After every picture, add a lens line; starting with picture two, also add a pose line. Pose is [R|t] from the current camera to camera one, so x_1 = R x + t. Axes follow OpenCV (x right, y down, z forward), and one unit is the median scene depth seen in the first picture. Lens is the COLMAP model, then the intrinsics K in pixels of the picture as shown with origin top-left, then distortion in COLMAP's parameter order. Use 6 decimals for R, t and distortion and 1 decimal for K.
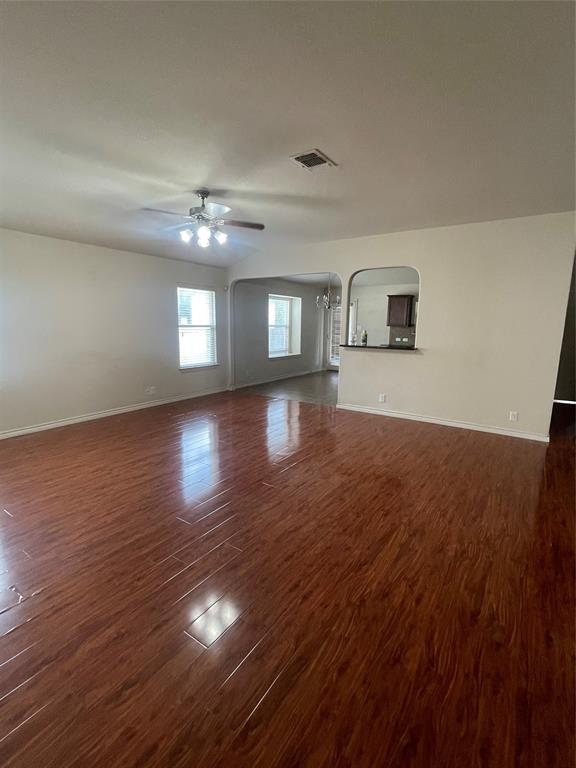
lens RADIAL K [[348.9, 0, 285.0], [0, 348.9, 383.3], [0, 0, 1]] dist [-0.005114, 0.001061]
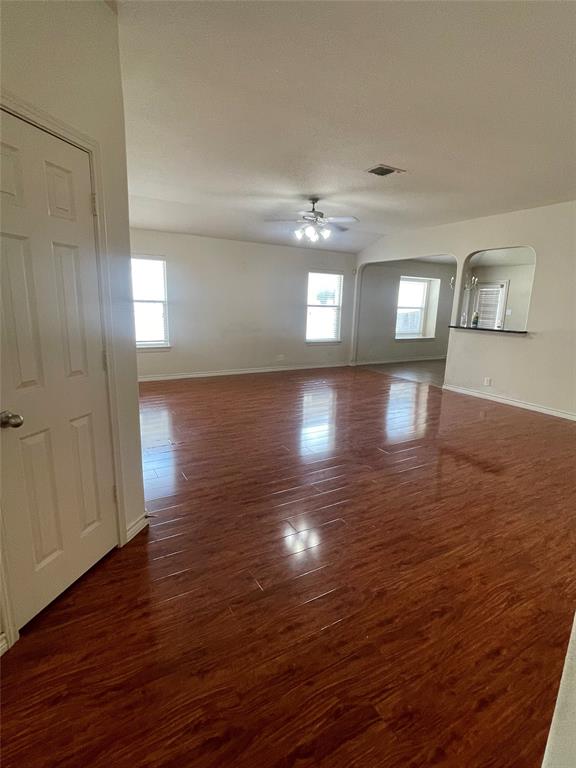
lens RADIAL K [[376.5, 0, 286.3], [0, 376.5, 382.7], [0, 0, 1]] dist [0.001718, -0.000356]
pose [[0.899406, 0.101541, -0.425158, 0.177604], [-0.089804, 0.994821, 0.047617, 0.036930], [0.427791, -0.004646, 0.903866, -0.162679]]
